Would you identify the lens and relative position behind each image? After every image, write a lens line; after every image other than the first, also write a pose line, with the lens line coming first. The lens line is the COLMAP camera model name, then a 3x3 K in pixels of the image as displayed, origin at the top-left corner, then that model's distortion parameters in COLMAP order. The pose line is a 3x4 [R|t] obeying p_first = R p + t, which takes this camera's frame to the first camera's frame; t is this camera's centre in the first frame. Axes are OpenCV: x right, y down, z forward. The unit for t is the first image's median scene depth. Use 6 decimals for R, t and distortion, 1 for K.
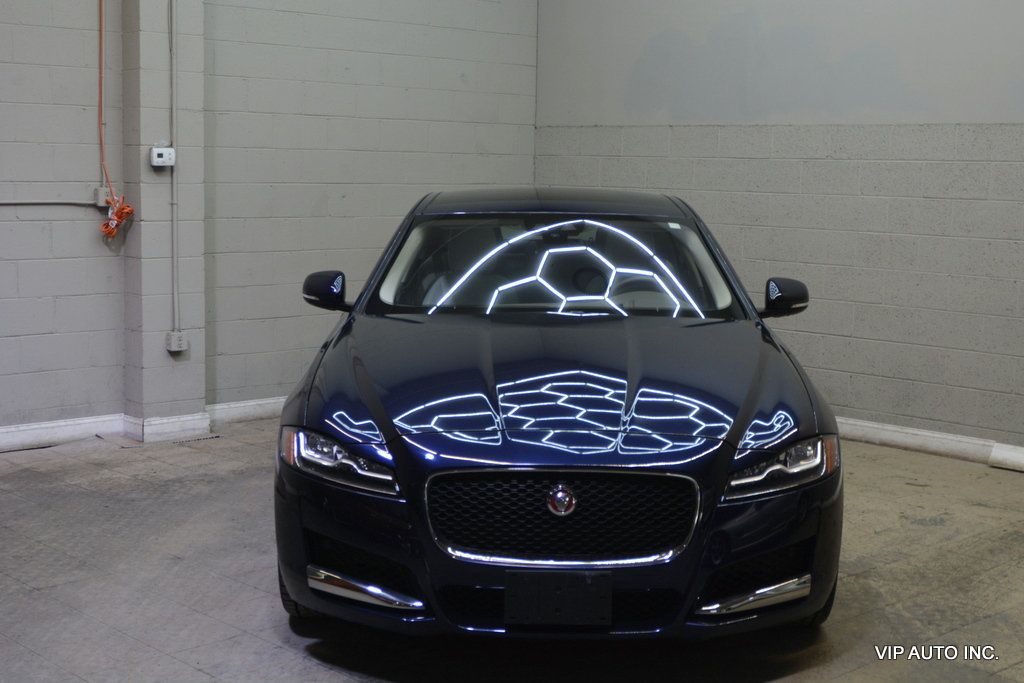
lens RADIAL K [[1486.2, 0, 512.0], [0, 1486.2, 341.5], [0, 0, 1]] dist [-0.005644, -0.013989]
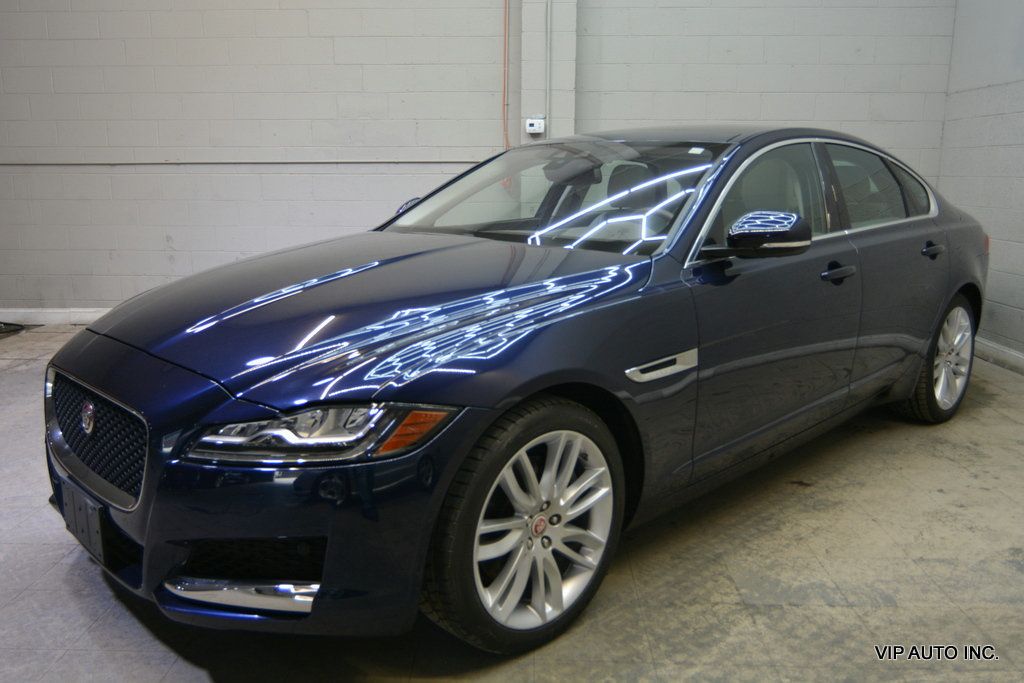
lens RADIAL K [[835.9, 0, 505.1], [0, 835.9, 338.9], [0, 0, 1]] dist [-0.005492, 0.009436]
pose [[0.700886, 0.125252, -0.702190, 0.304385], [-0.076914, 0.991993, 0.100174, -0.006427], [0.709114, -0.016202, 0.704908, 0.443287]]
